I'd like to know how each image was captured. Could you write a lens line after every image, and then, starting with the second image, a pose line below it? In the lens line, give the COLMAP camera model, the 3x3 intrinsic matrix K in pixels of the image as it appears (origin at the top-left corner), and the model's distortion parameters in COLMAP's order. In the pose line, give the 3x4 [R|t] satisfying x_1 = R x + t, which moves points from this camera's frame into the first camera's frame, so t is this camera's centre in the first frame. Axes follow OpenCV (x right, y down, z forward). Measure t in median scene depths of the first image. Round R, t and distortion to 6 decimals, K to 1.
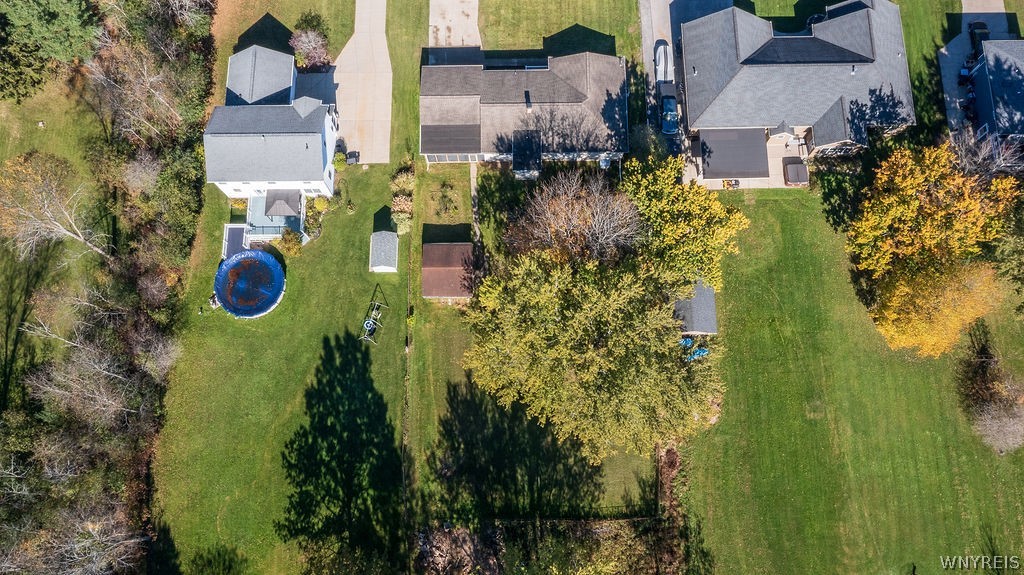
lens RADIAL K [[808.1, 0, 512.0], [0, 808.1, 287.5], [0, 0, 1]] dist [-0.006172, 0.000700]
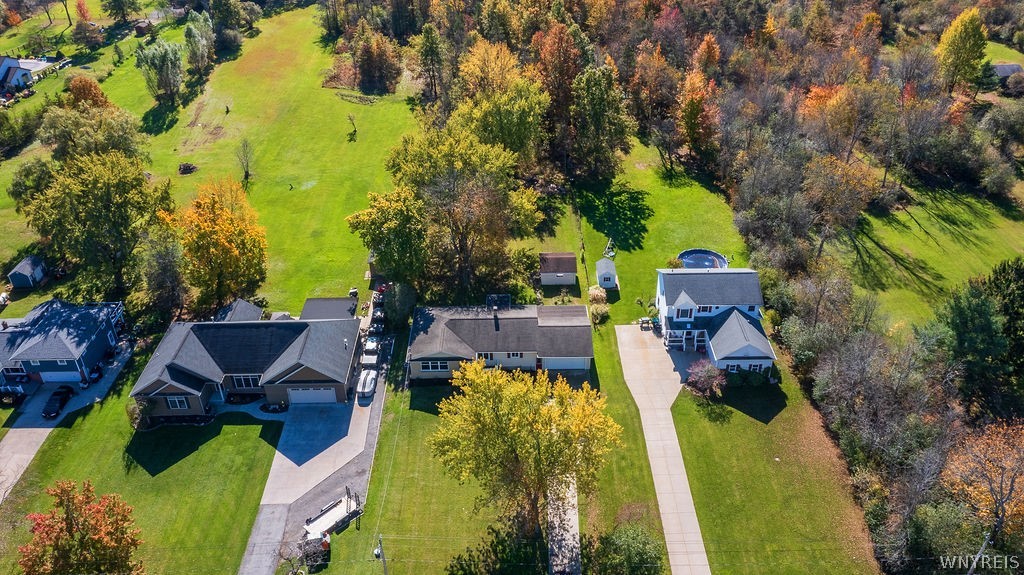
lens RADIAL K [[808.1, 0, 512.0], [0, 808.1, 287.5], [0, 0, 1]] dist [-0.006172, 0.000700]
pose [[-0.999702, 0.017815, 0.016670, -0.021577], [0.009838, -0.330923, 0.943606, -1.286358], [0.022327, 0.943489, 0.330650, 0.555760]]
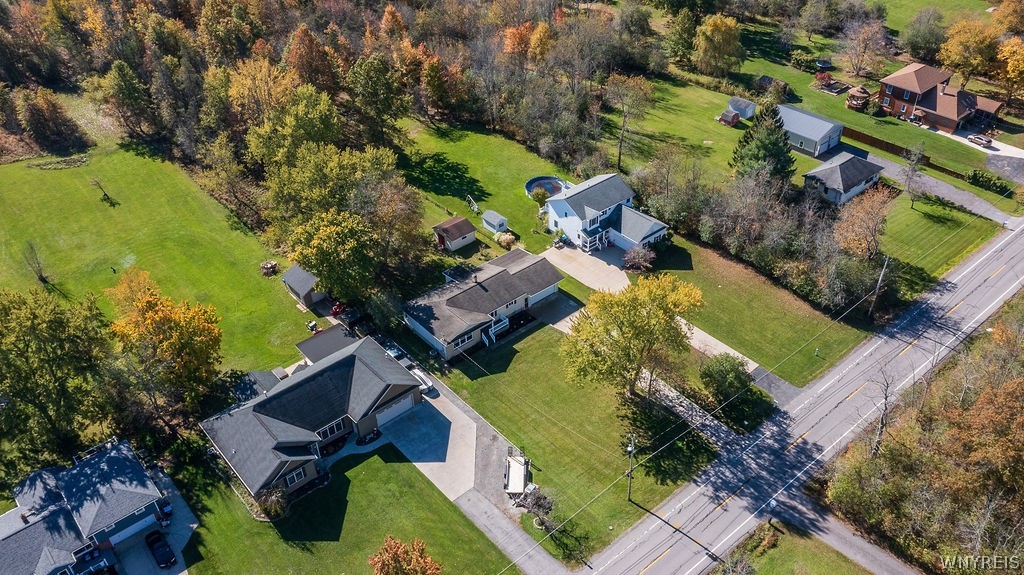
lens RADIAL K [[825.6, 0, 512.0], [0, 825.6, 287.5], [0, 0, 1]] dist [-0.002118, -0.000786]
pose [[-0.766200, 0.410106, -0.494723, 0.647017], [-0.613945, -0.239834, 0.752031, -1.268373], [0.189761, 0.879939, 0.435543, 0.405299]]
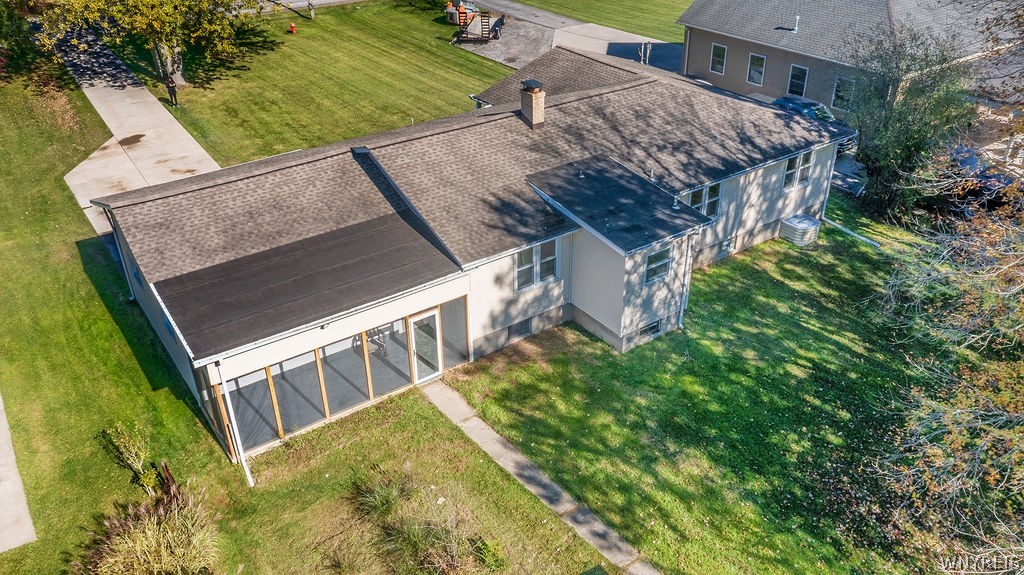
lens RADIAL K [[808.1, 0, 512.0], [0, 808.1, 287.5], [0, 0, 1]] dist [-0.006172, 0.000700]
pose [[0.822120, -0.285152, 0.492754, -0.139166], [0.551346, 0.614508, -0.564267, -0.025270], [-0.141900, 0.735574, 0.662417, 0.832957]]
